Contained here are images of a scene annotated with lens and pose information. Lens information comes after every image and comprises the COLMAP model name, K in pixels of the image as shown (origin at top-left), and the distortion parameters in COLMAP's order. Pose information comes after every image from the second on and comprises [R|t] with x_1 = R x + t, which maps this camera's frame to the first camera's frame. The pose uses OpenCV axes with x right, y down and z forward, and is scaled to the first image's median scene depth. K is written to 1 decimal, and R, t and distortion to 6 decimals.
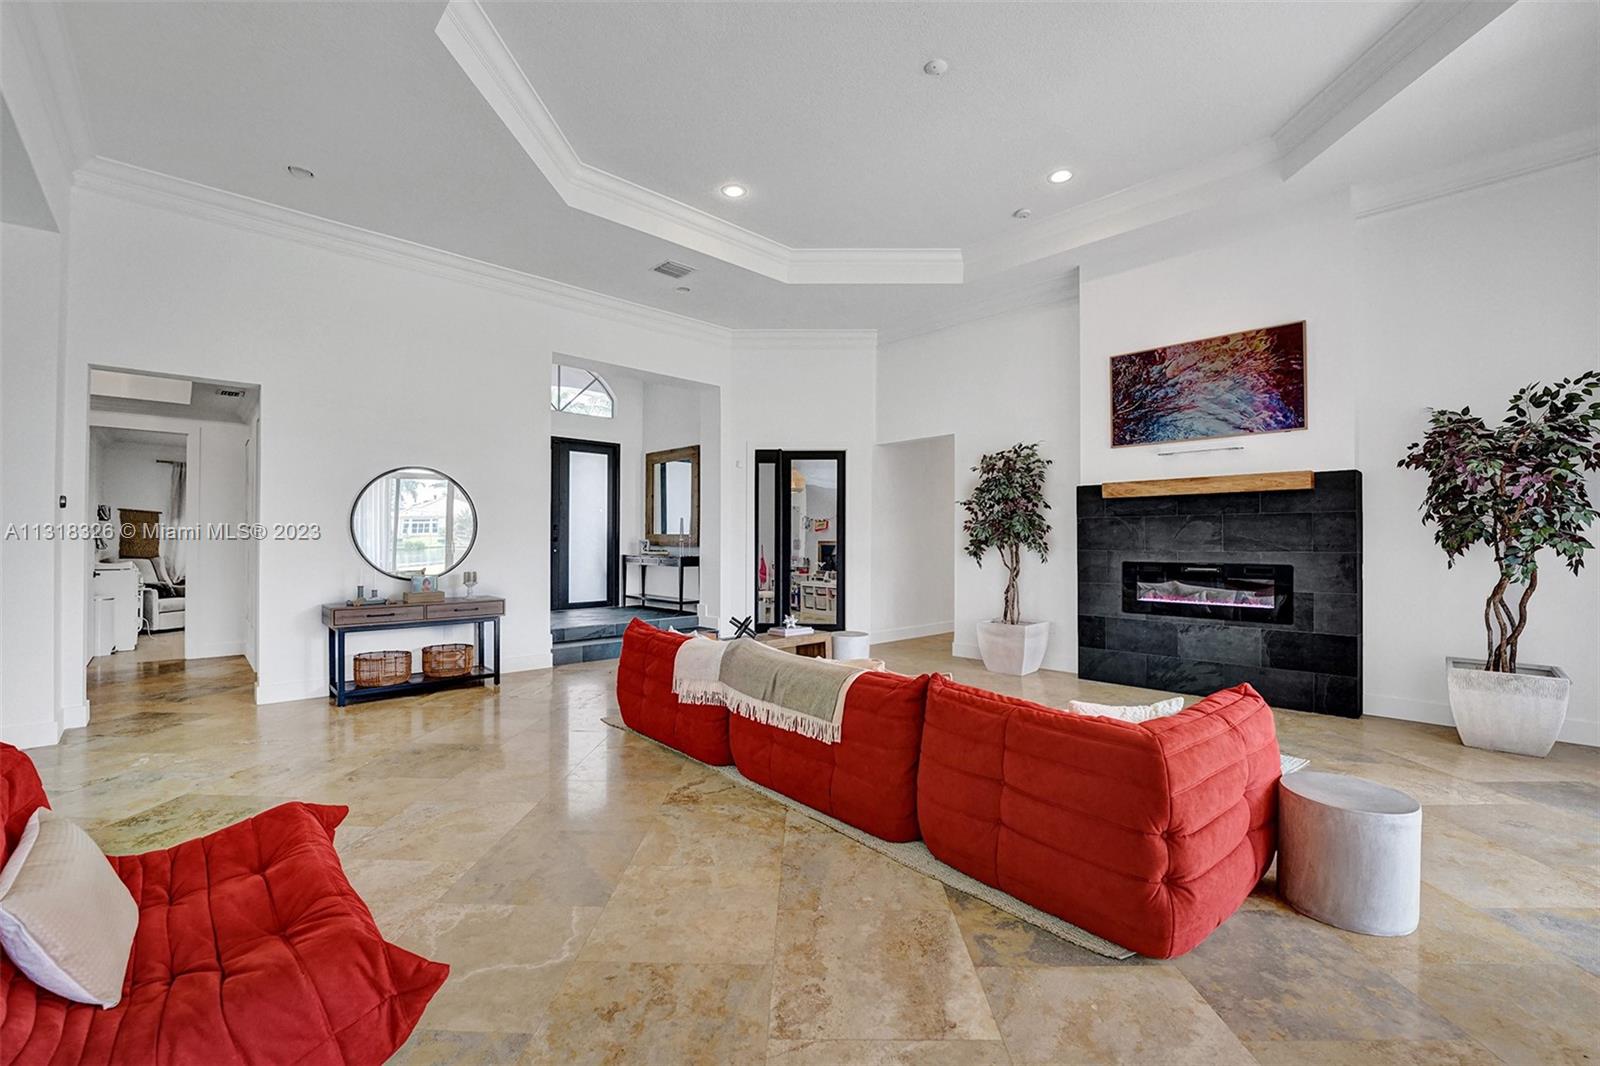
lens RADIAL K [[662.7, 0, 751.7], [0, 662.7, 531.2], [0, 0, 1]] dist [-0.046643, 0.007266]
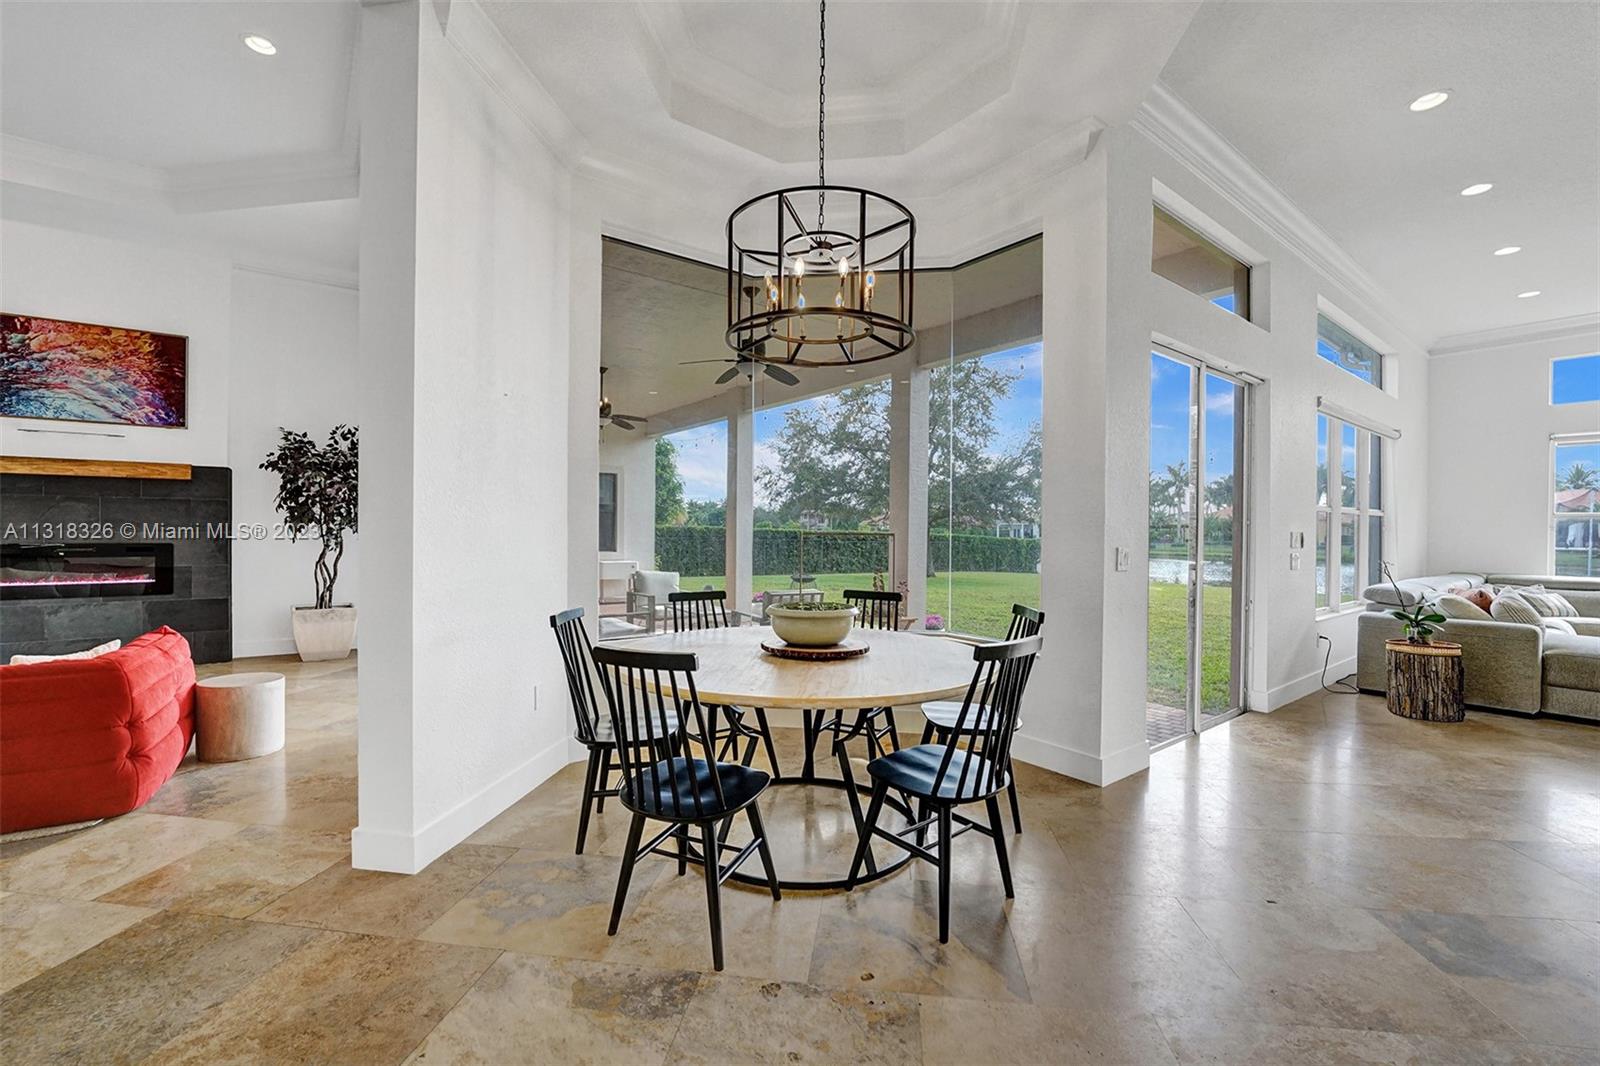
lens RADIAL K [[679.8, 0, 795.4], [0, 679.8, 540.9], [0, 0, 1]] dist [-0.000924, -0.000156]
pose [[0.092967, -0.016886, 0.995526, -0.331170], [-0.022992, 0.999553, 0.019101, -0.001683], [-0.995404, -0.024665, 0.092537, -0.281907]]
